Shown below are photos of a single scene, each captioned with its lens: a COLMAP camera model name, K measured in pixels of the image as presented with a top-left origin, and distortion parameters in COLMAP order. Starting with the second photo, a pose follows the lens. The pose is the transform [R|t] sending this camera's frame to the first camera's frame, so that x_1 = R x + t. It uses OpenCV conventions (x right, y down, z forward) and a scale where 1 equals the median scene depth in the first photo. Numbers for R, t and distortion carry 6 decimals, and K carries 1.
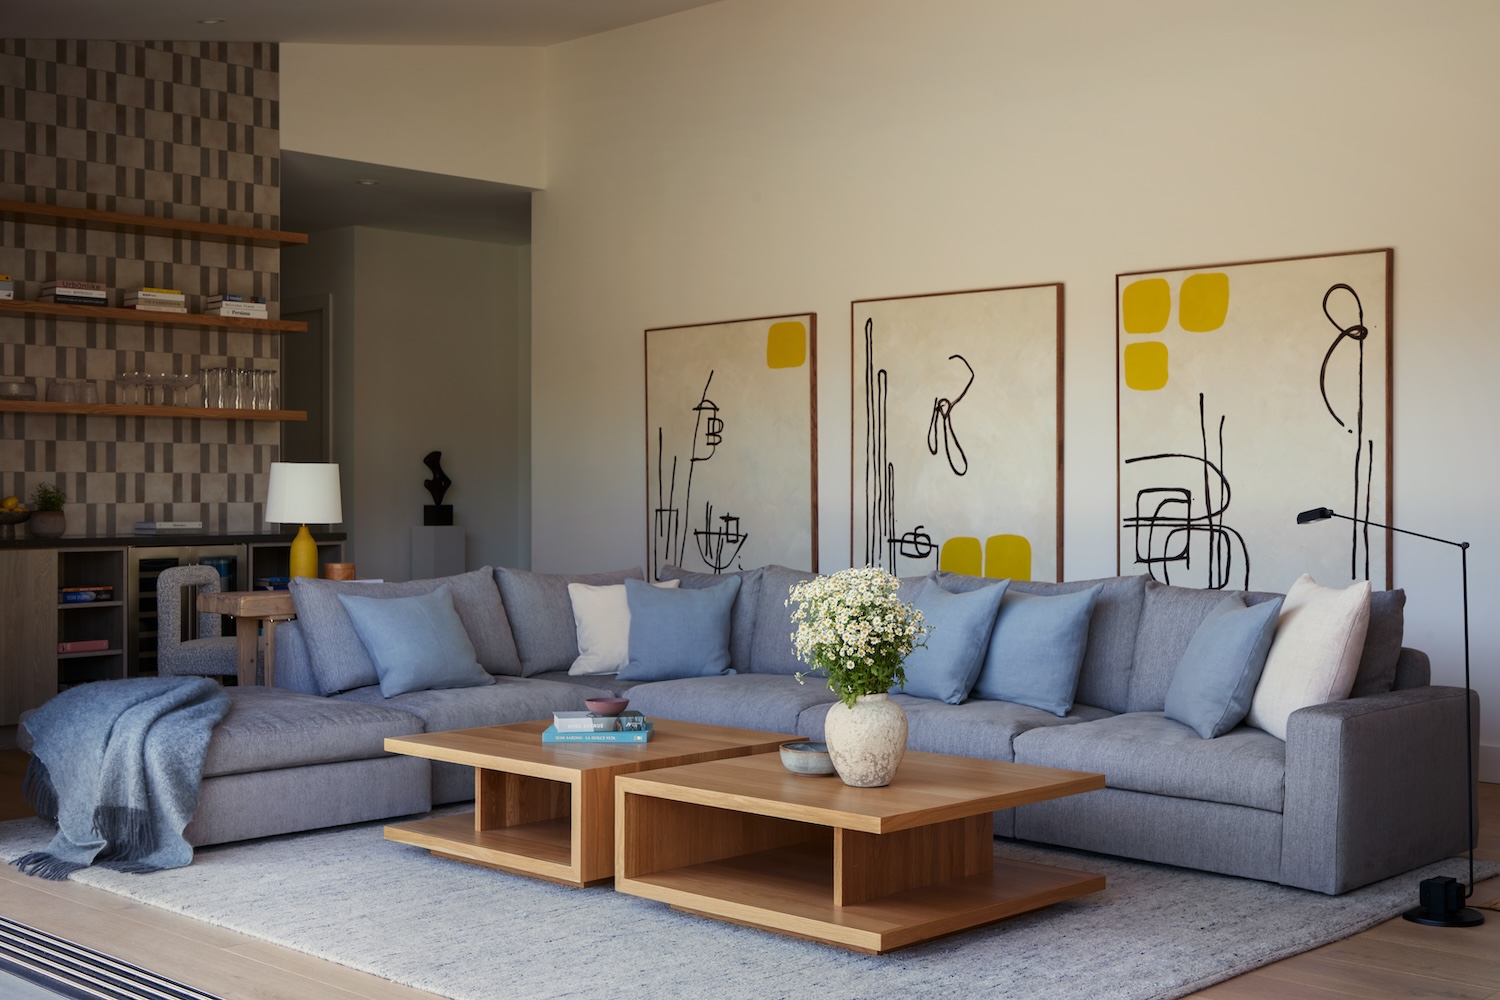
lens RADIAL K [[1822.5, 0, 749.1], [0, 1822.5, 497.7], [0, 0, 1]] dist [0.010837, 0.000000]
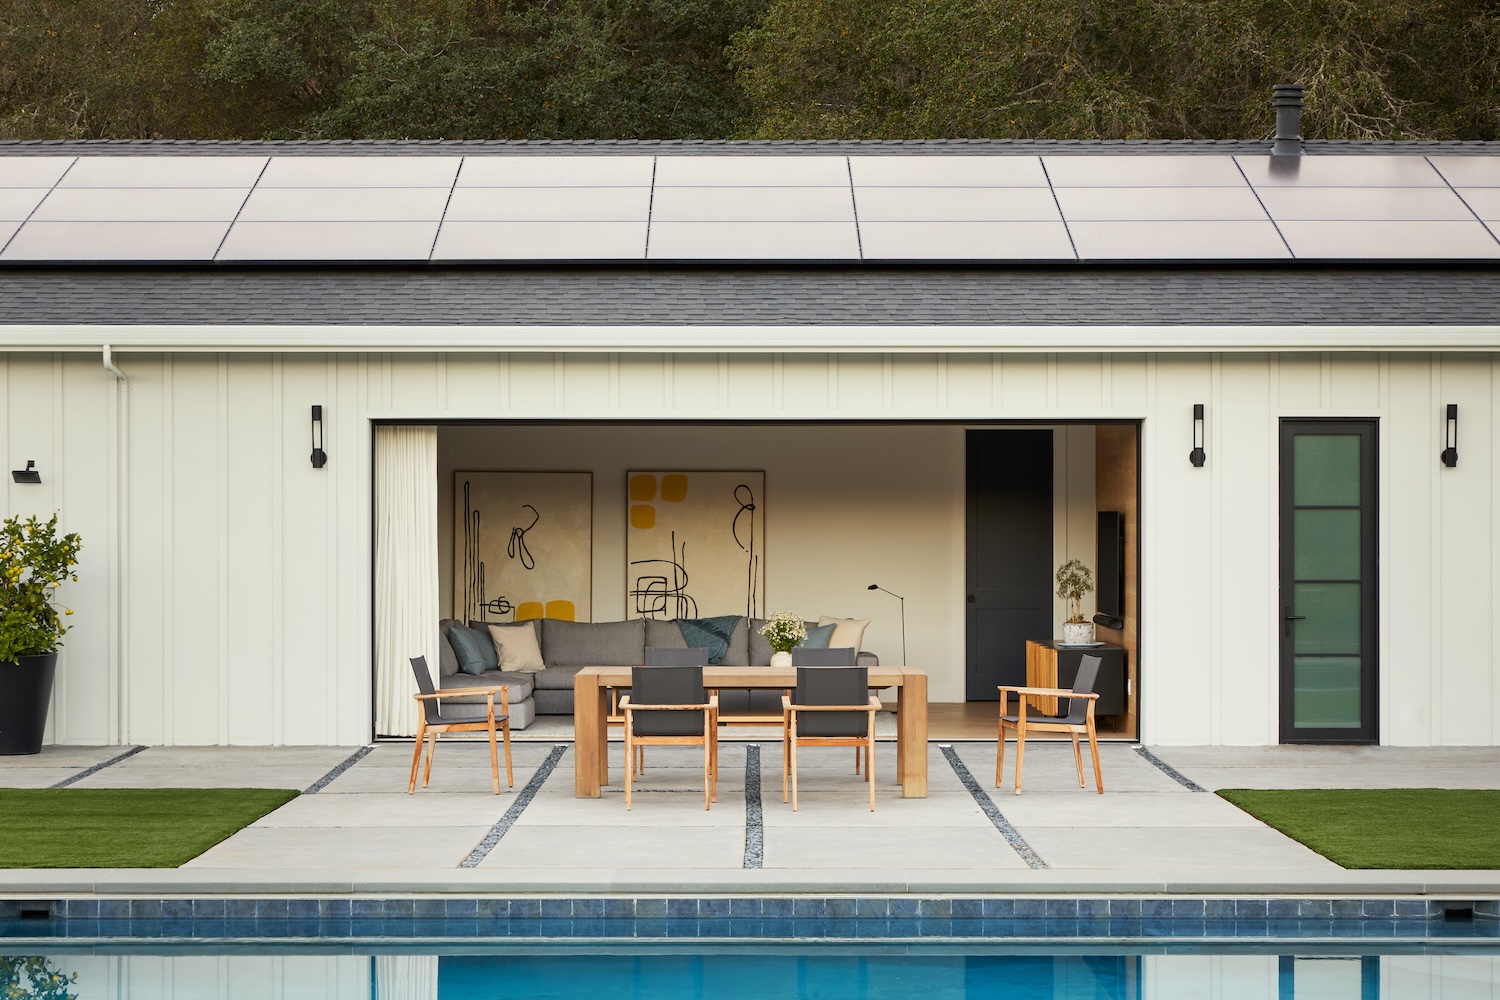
lens RADIAL K [[3030.8, 0, 750.0], [0, 3030.8, 501.7], [0, 0, 1]] dist [-0.002862, 0.000000]
pose [[0.703288, 0.013184, 0.710783, -2.123221], [-0.000097, 0.999830, -0.018449, -0.026406], [-0.710905, 0.012906, 0.703170, -1.482625]]
